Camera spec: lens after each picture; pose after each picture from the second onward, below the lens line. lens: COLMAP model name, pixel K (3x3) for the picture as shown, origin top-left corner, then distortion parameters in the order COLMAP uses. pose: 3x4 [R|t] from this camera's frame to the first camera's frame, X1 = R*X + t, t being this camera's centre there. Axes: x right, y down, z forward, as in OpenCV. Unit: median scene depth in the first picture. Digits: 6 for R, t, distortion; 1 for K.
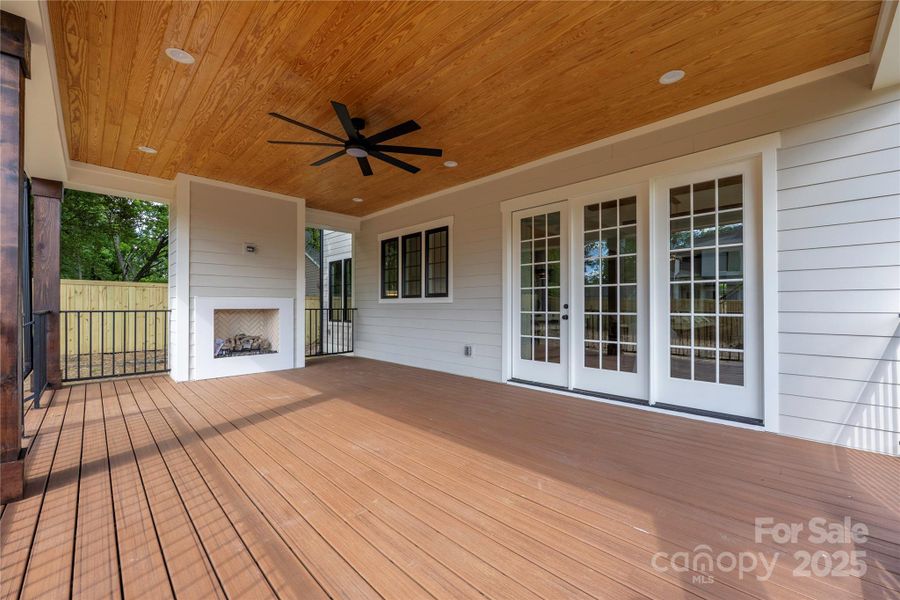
lens RADIAL K [[361.2, 0, 446.5], [0, 361.2, 297.3], [0, 0, 1]] dist [-0.003973, -0.000180]
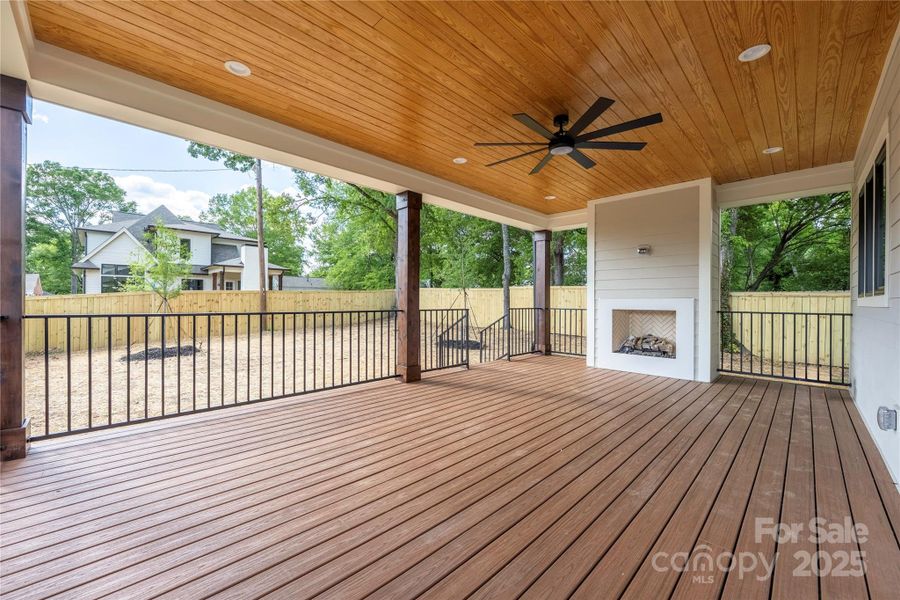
lens RADIAL K [[361.2, 0, 446.5], [0, 361.2, 297.3], [0, 0, 1]] dist [-0.003973, -0.000180]
pose [[0.000611, -0.011055, -0.999939, 0.466471], [0.006373, 0.999919, -0.011051, 0.004764], [0.999980, -0.006366, 0.000681, 0.440769]]
